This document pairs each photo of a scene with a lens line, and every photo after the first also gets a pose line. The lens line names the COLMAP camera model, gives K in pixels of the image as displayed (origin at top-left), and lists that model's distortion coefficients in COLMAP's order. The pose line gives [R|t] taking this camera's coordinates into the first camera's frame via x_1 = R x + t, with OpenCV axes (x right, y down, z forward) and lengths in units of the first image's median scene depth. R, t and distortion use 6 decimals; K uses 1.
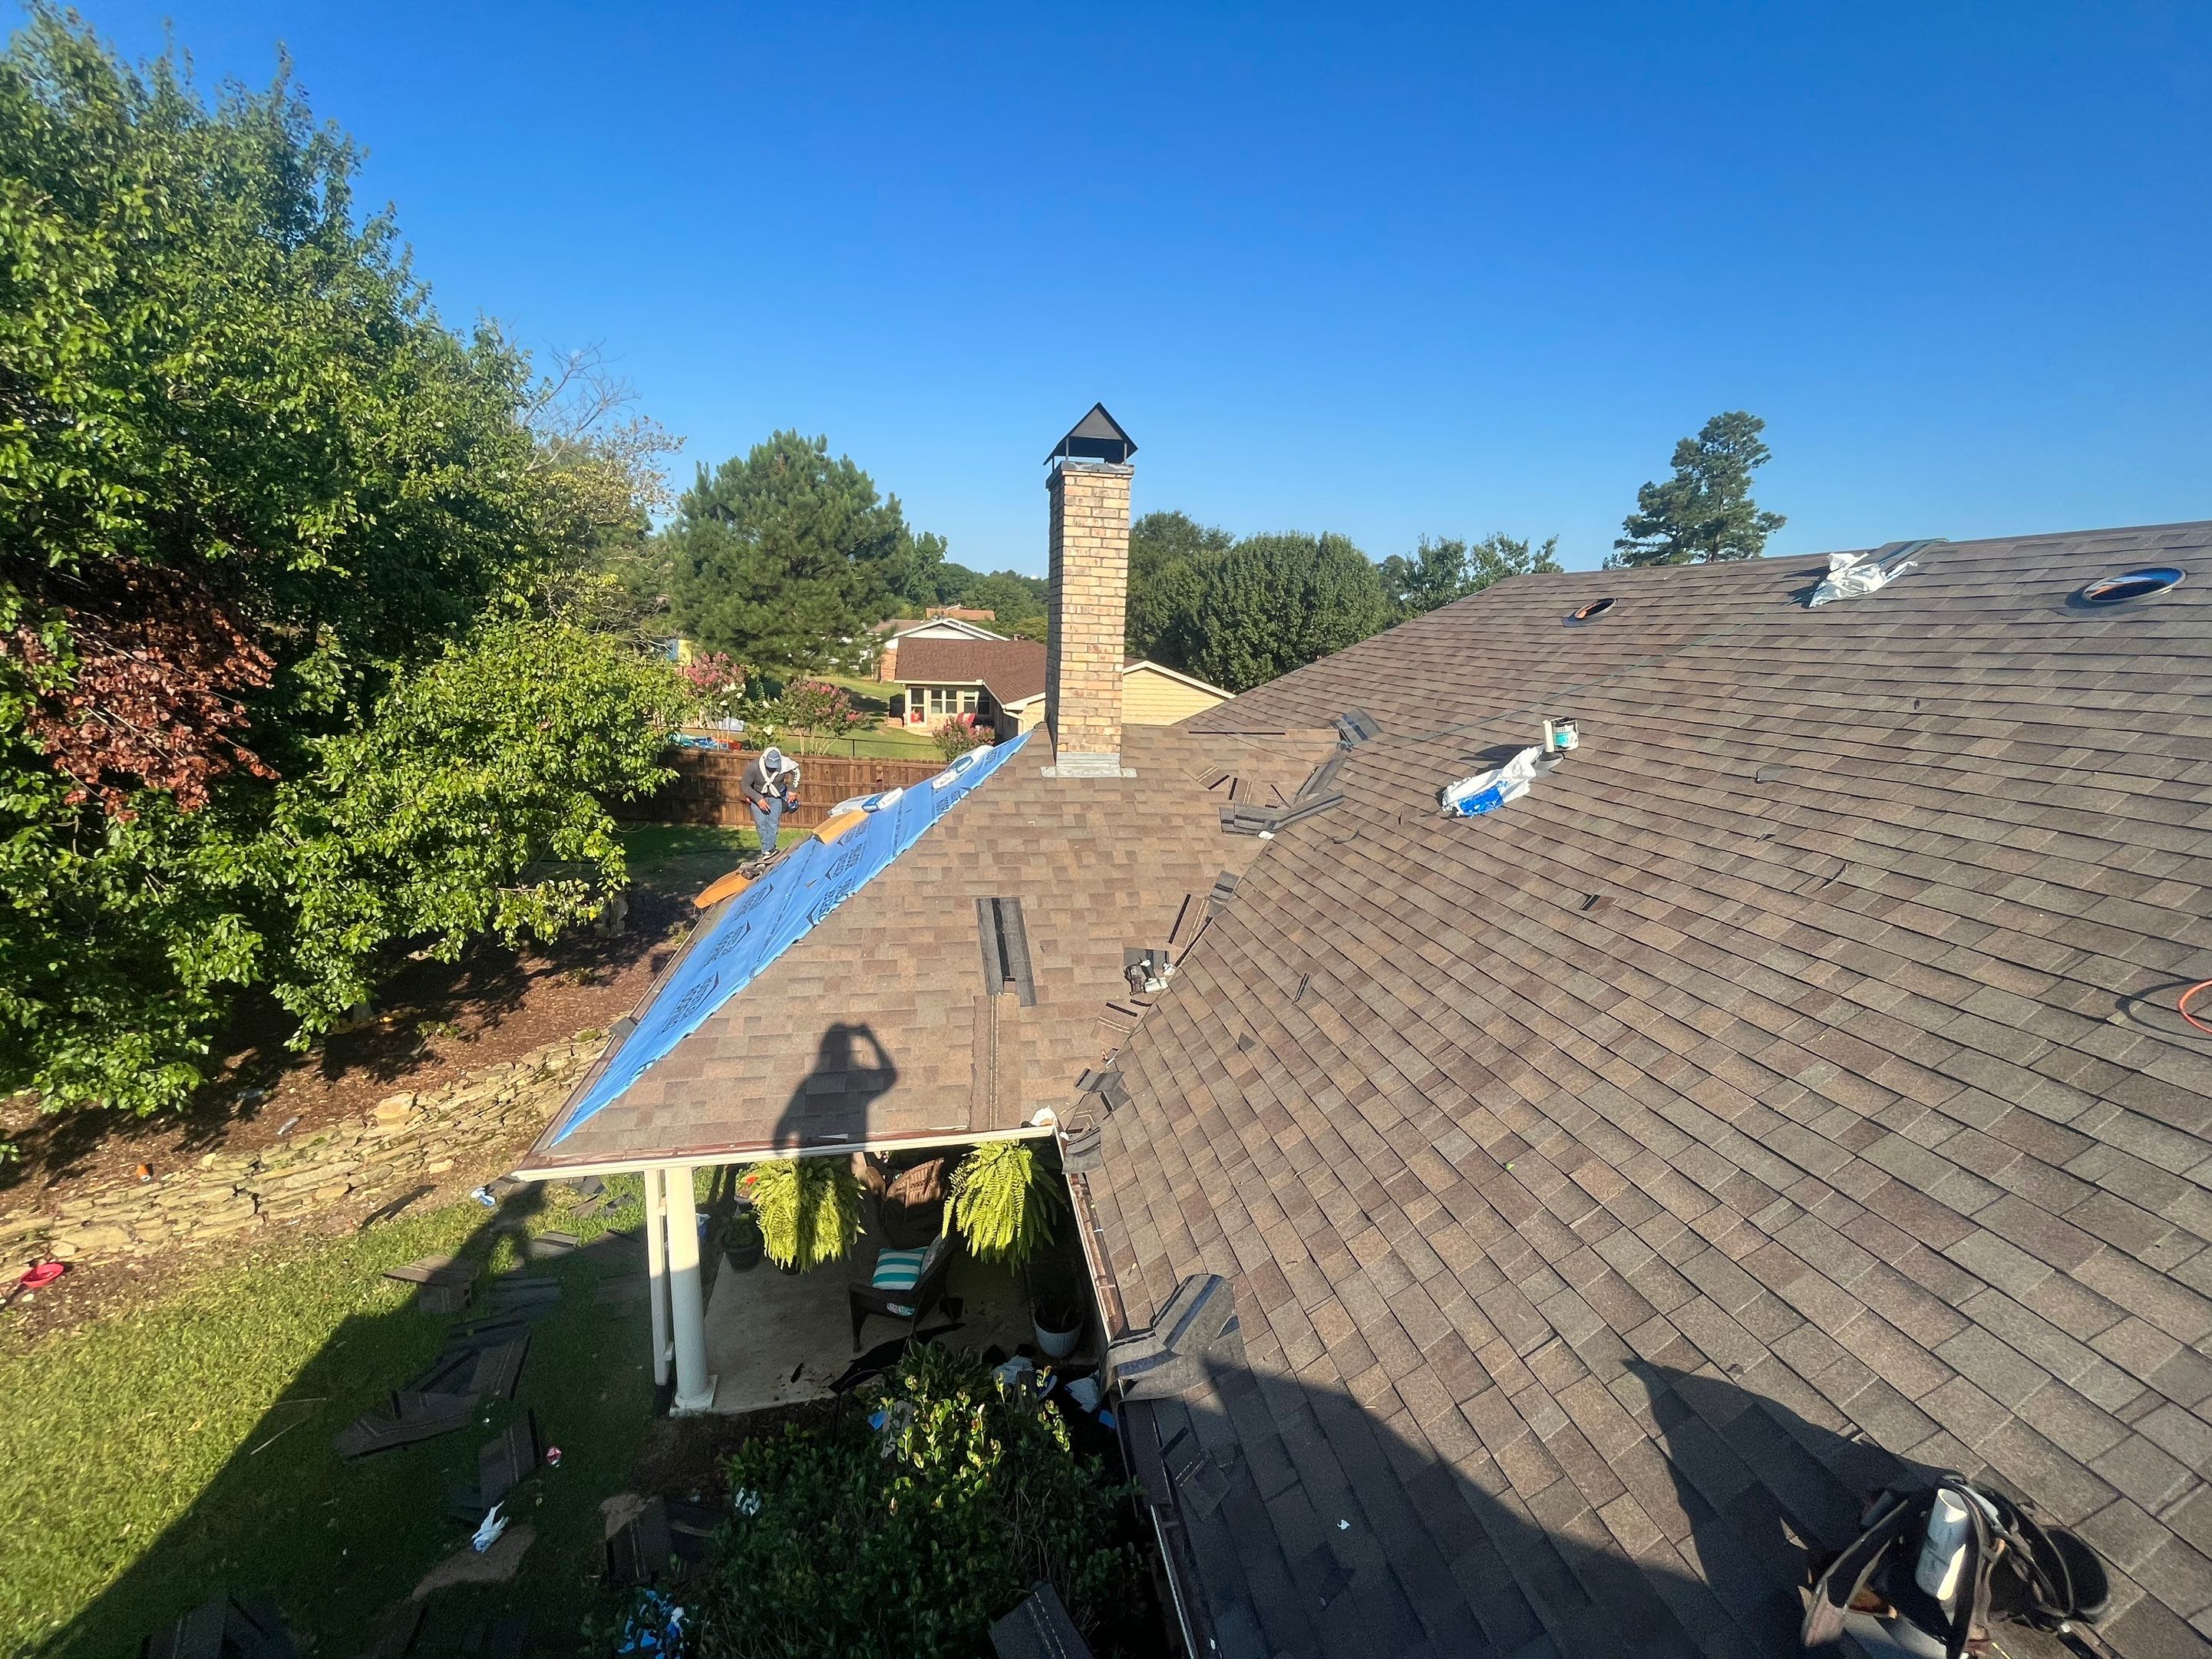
lens RADIAL K [[891.8, 0, 1114.2], [0, 891.8, 830.0], [0, 0, 1]] dist [-0.007155, 0.000585]
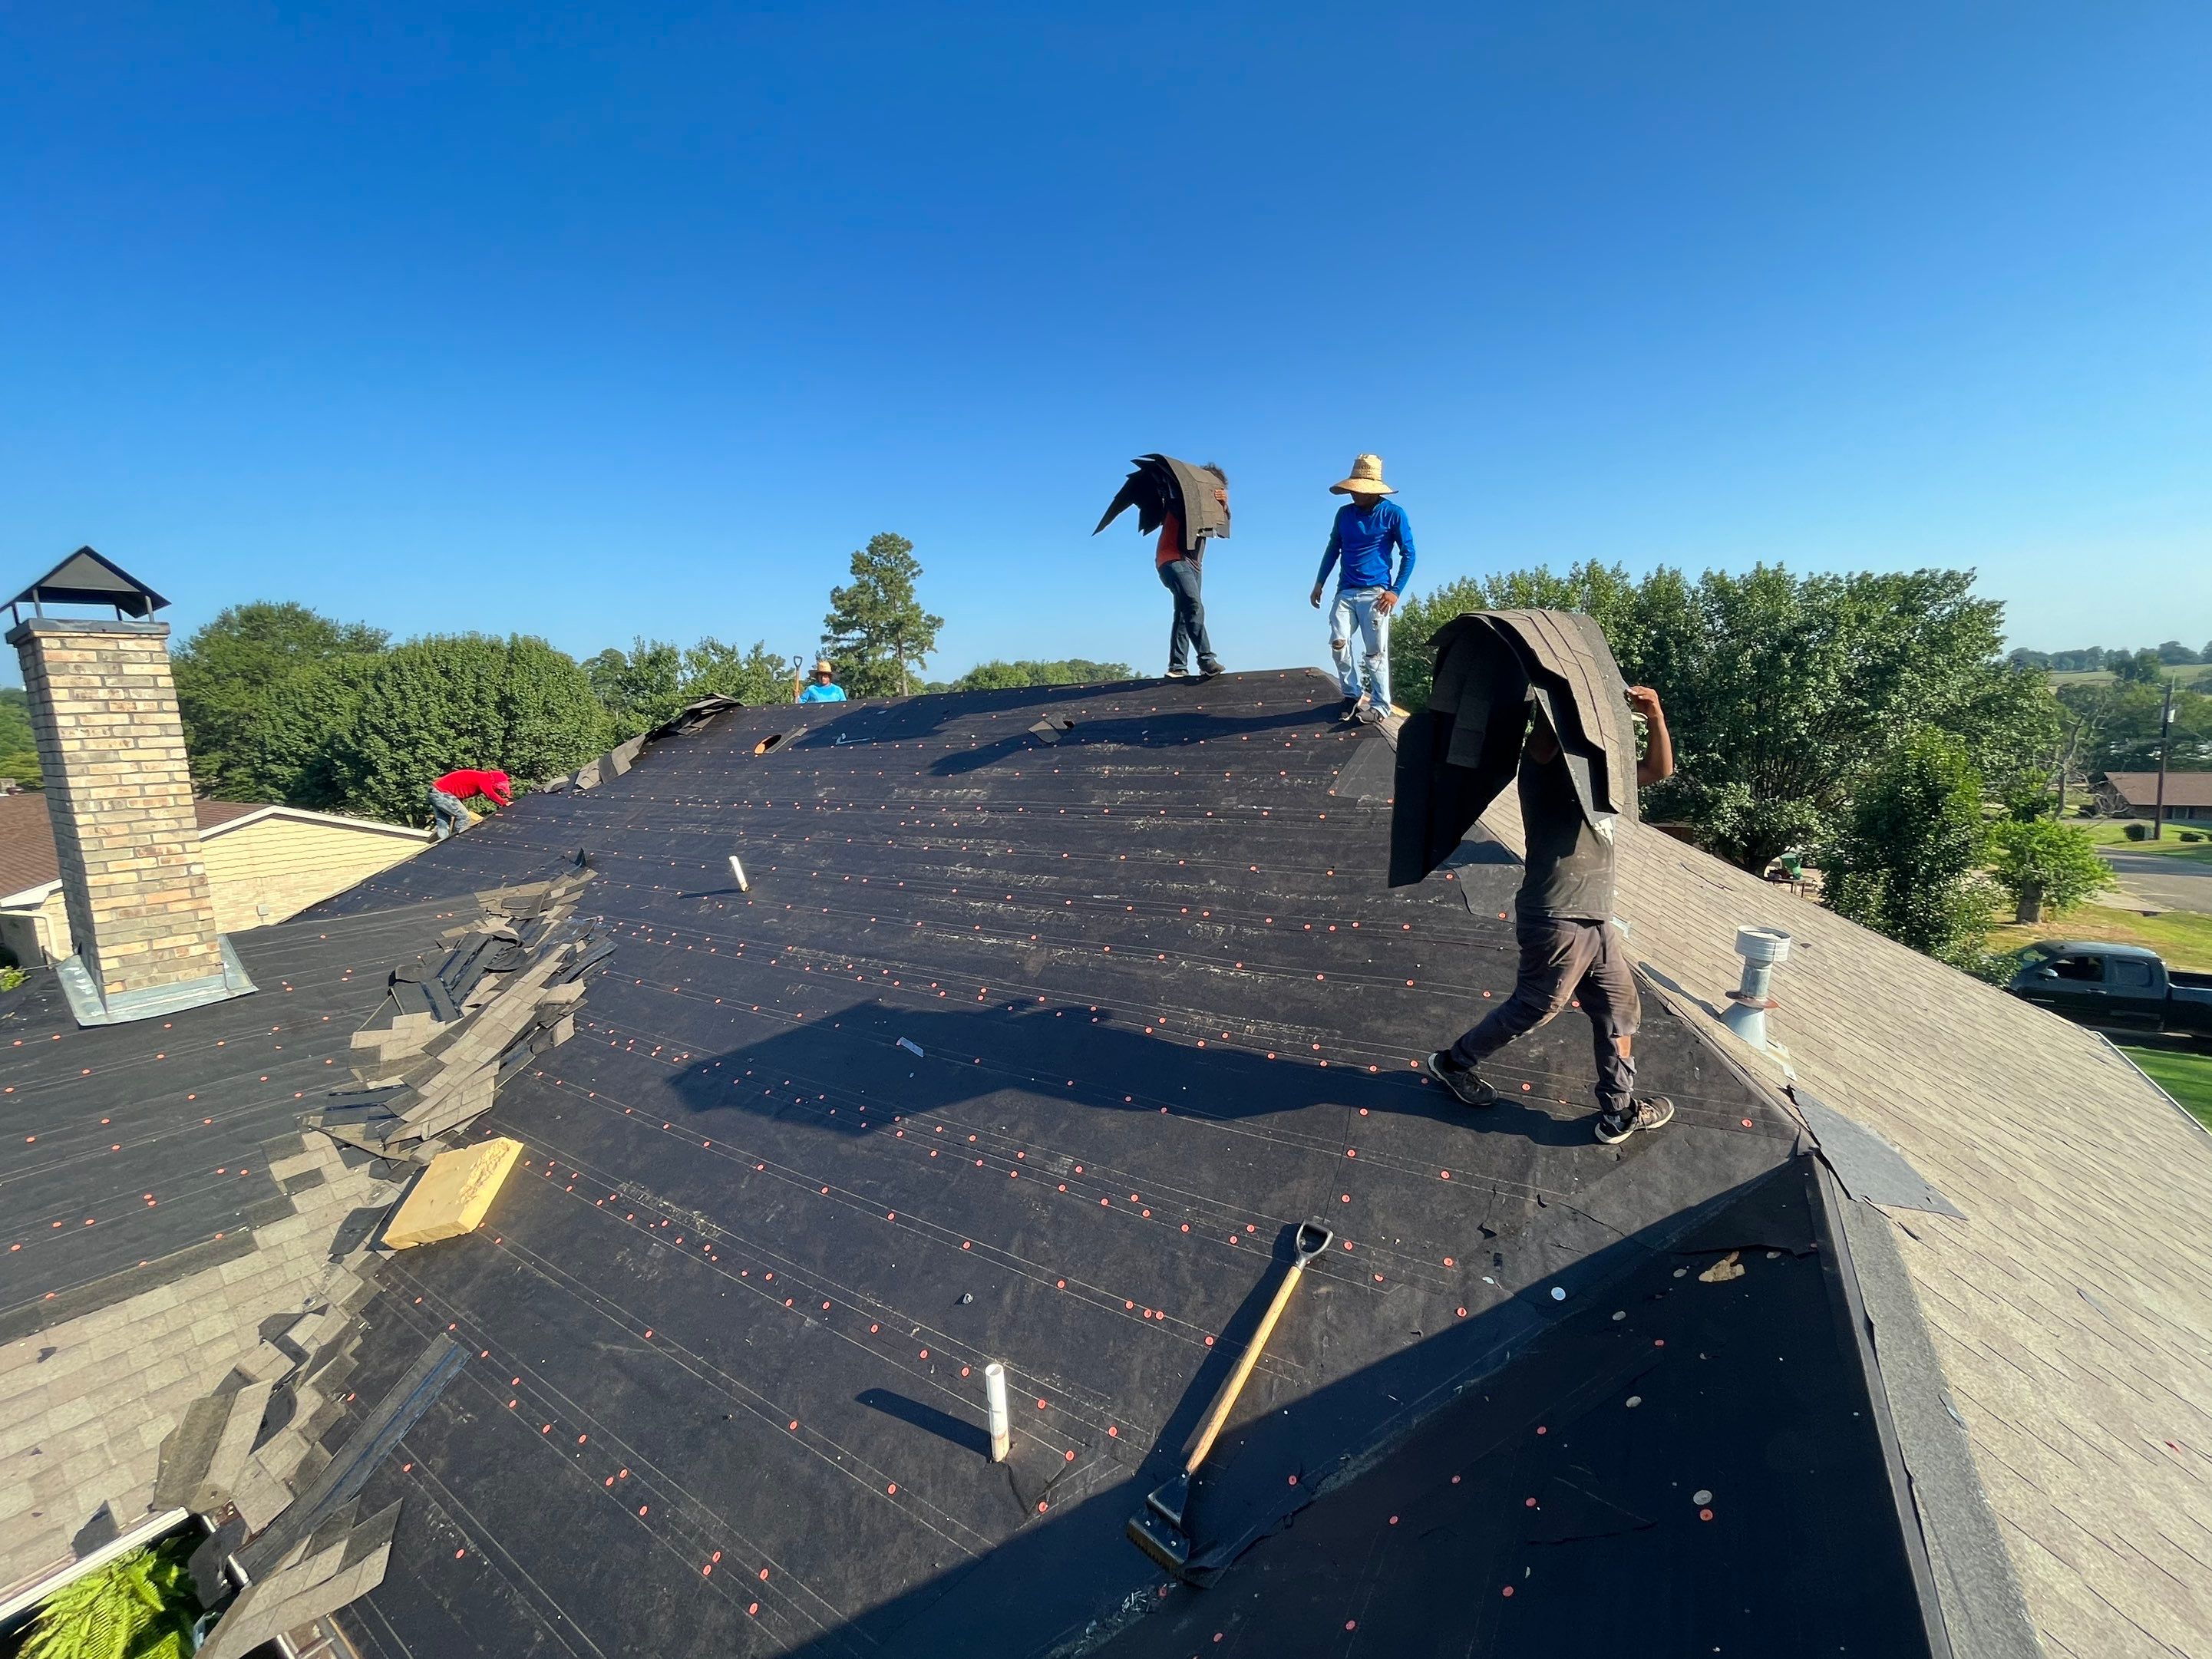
lens RADIAL K [[891.8, 0, 1114.4], [0, 891.8, 831.9], [0, 0, 1]] dist [-0.007155, 0.000585]
pose [[0.699488, -0.157298, 0.697119, 0.025291], [0.220846, 0.975308, -0.001528, -0.026969], [-0.679665, 0.155024, 0.716954, -0.095447]]
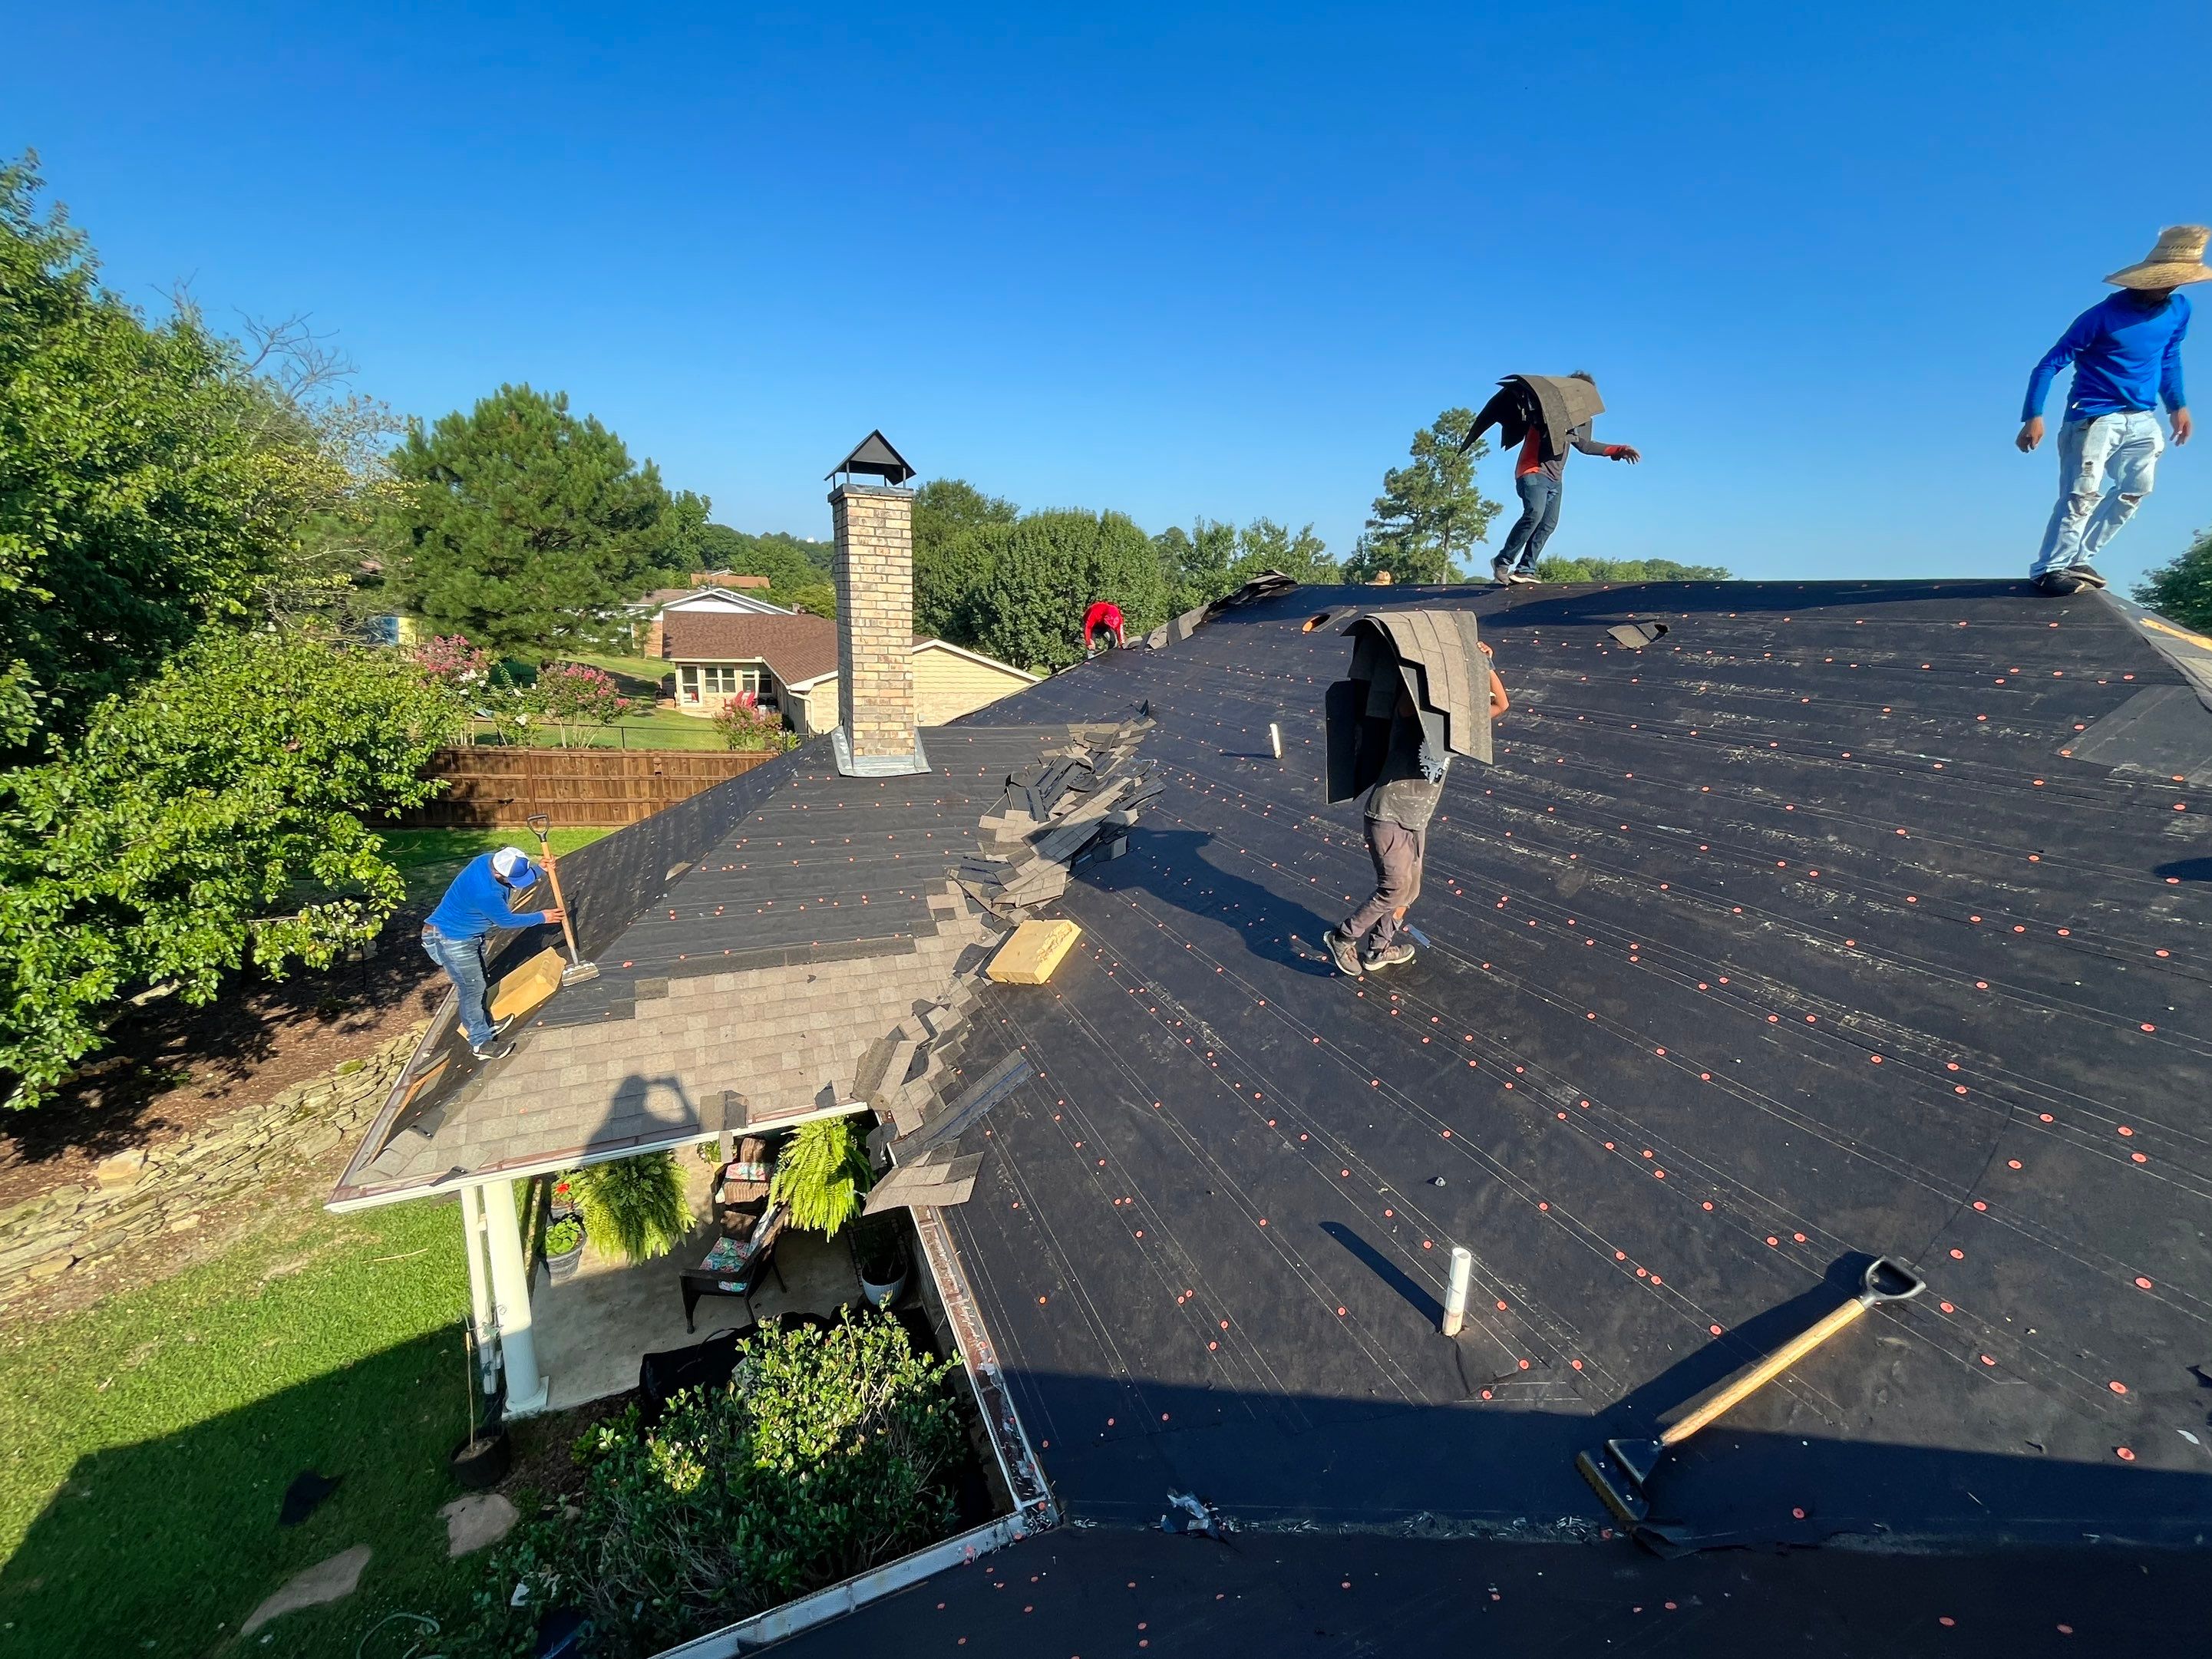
lens RADIAL K [[891.8, 0, 1113.3], [0, 891.8, 833.7], [0, 0, 1]] dist [-0.007155, 0.000585]
pose [[0.974444, -0.052564, 0.218395, 0.000481], [0.044123, 0.998085, 0.043354, -0.021845], [-0.220255, -0.032610, 0.974897, -0.091560]]
